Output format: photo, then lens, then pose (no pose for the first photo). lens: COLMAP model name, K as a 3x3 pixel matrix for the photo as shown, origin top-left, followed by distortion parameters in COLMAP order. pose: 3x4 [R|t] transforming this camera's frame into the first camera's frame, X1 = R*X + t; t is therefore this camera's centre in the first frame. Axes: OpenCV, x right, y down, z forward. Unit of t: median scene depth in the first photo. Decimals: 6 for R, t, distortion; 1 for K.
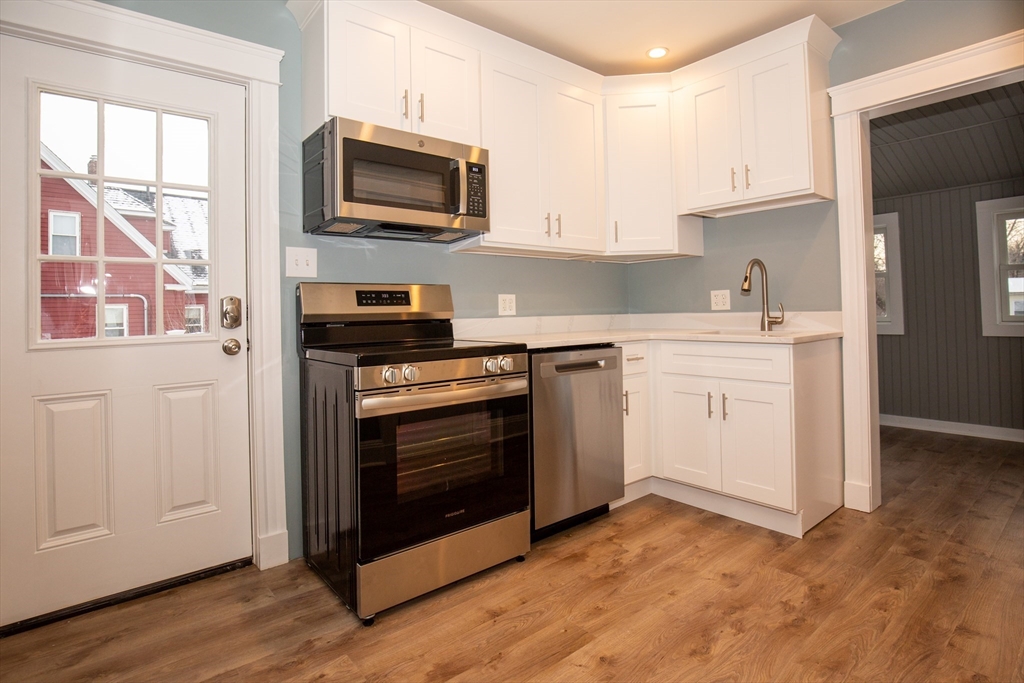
lens RADIAL K [[521.1, 0, 504.3], [0, 521.1, 319.6], [0, 0, 1]] dist [-0.015226, 0.000050]
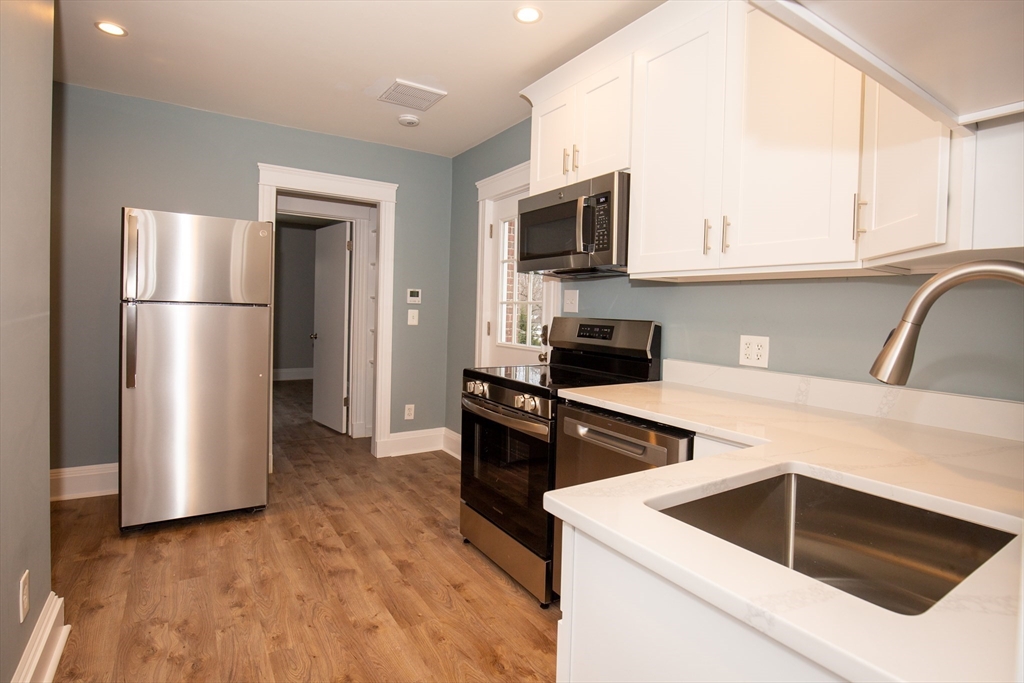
lens RADIAL K [[514.1, 0, 514.7], [0, 514.1, 343.9], [0, 0, 1]] dist [-0.000665, 0.000110]
pose [[-0.106883, 0.087265, -0.990435, 0.992936], [-0.035646, 0.995164, 0.091529, -0.123913], [0.993632, 0.045088, -0.103255, 1.059838]]
